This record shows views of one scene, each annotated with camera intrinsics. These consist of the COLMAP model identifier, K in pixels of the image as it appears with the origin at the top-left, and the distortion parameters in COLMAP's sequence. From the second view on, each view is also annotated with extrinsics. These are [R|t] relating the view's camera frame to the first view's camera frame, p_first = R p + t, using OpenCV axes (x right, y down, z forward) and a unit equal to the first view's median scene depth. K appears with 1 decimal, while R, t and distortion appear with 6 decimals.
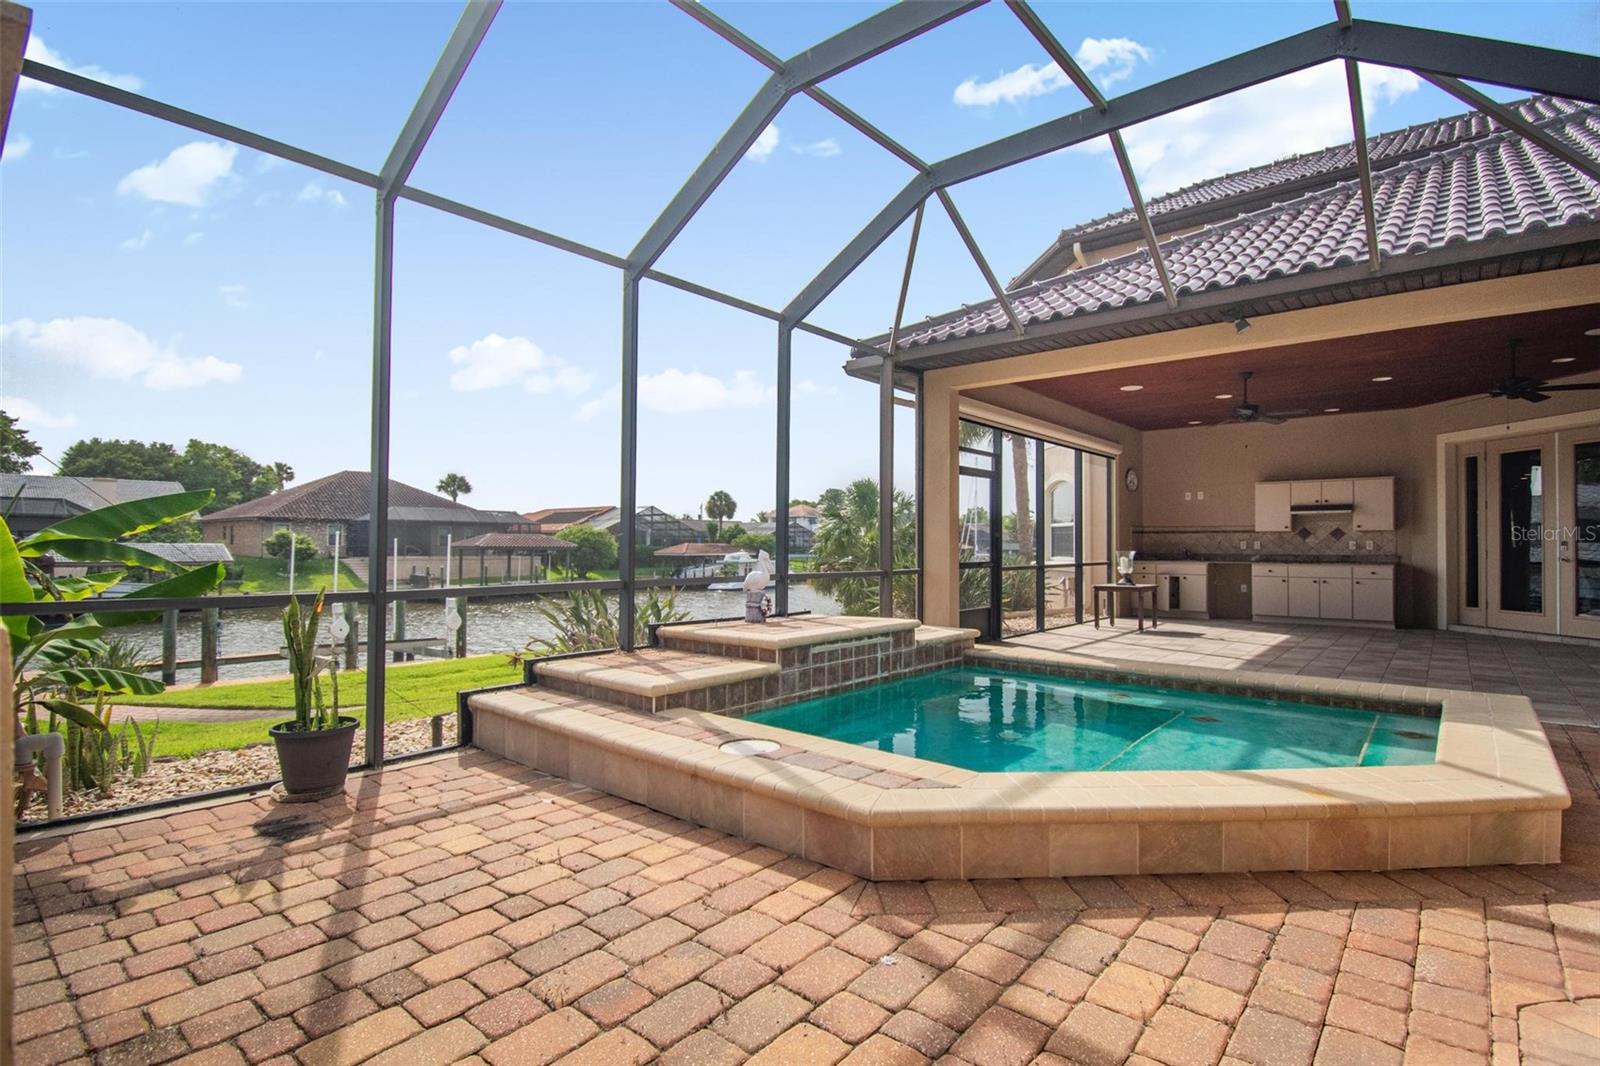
lens RADIAL K [[776.9, 0, 802.7], [0, 776.9, 547.9], [0, 0, 1]] dist [0.003052, 0.000151]
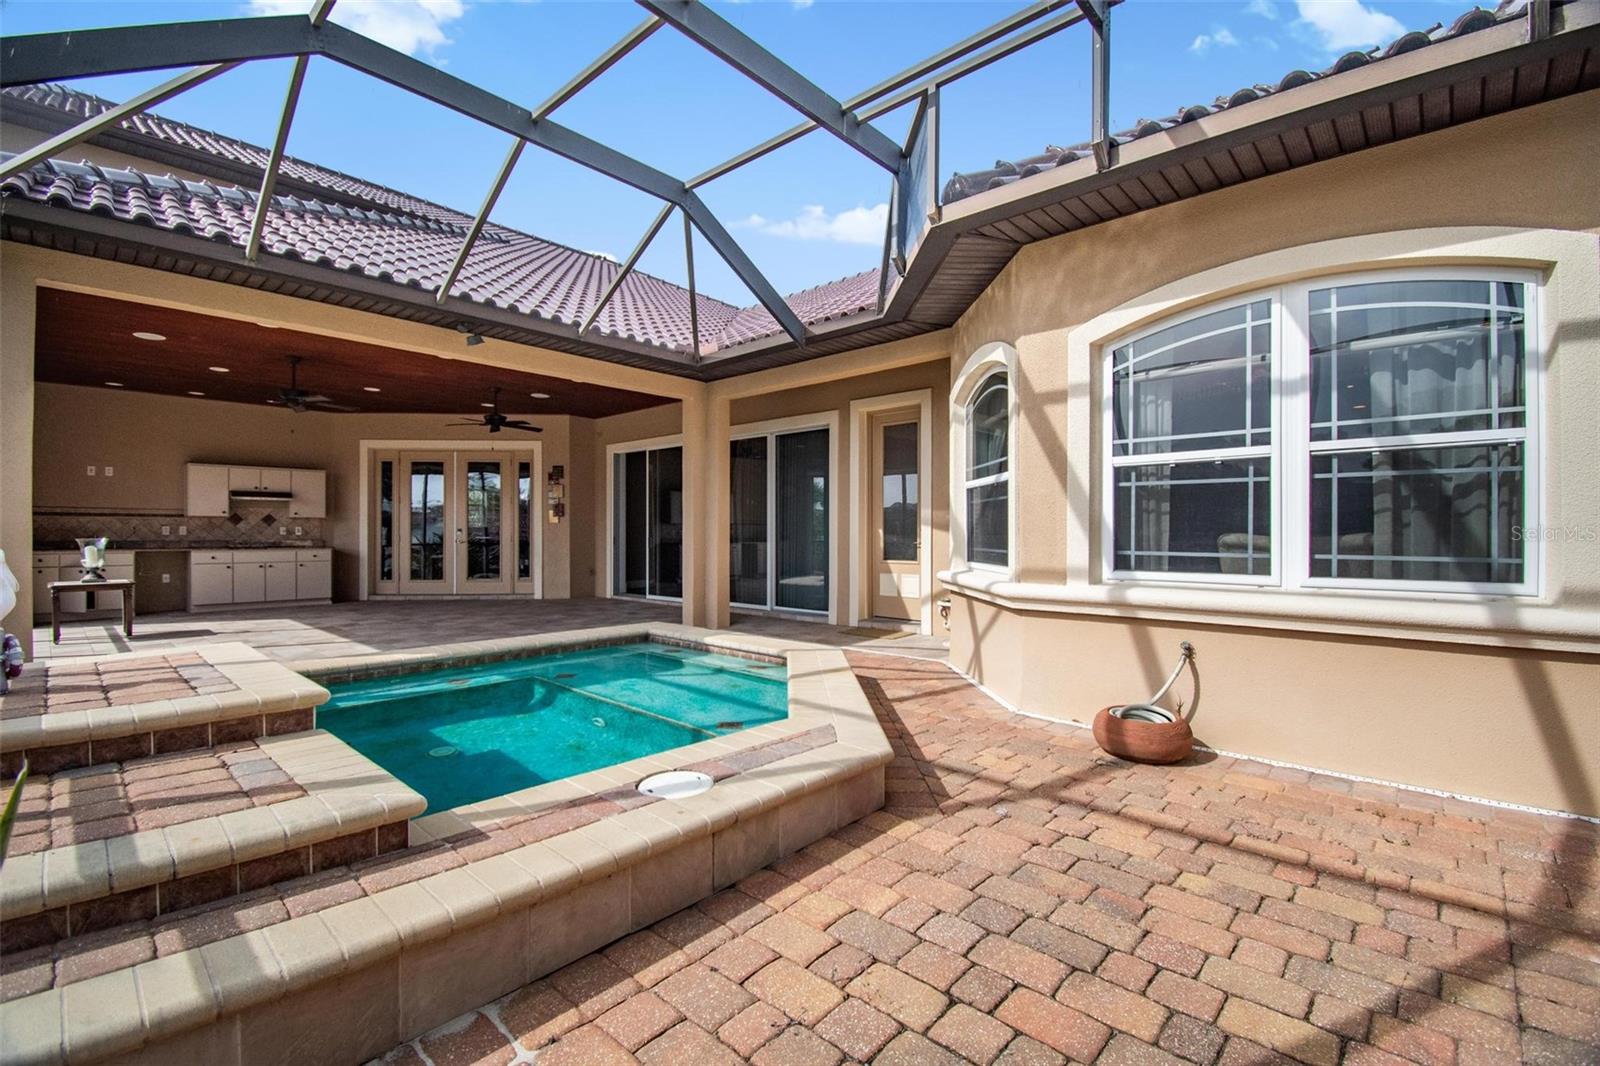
lens RADIAL K [[713.4, 0, 793.7], [0, 713.4, 533.5], [0, 0, 1]] dist [-0.001905, -0.000570]
pose [[0.034736, -0.002730, 0.999393, -0.279374], [0.000928, 0.999996, 0.002699, -0.002089], [-0.999396, 0.000834, 0.034738, 0.295812]]
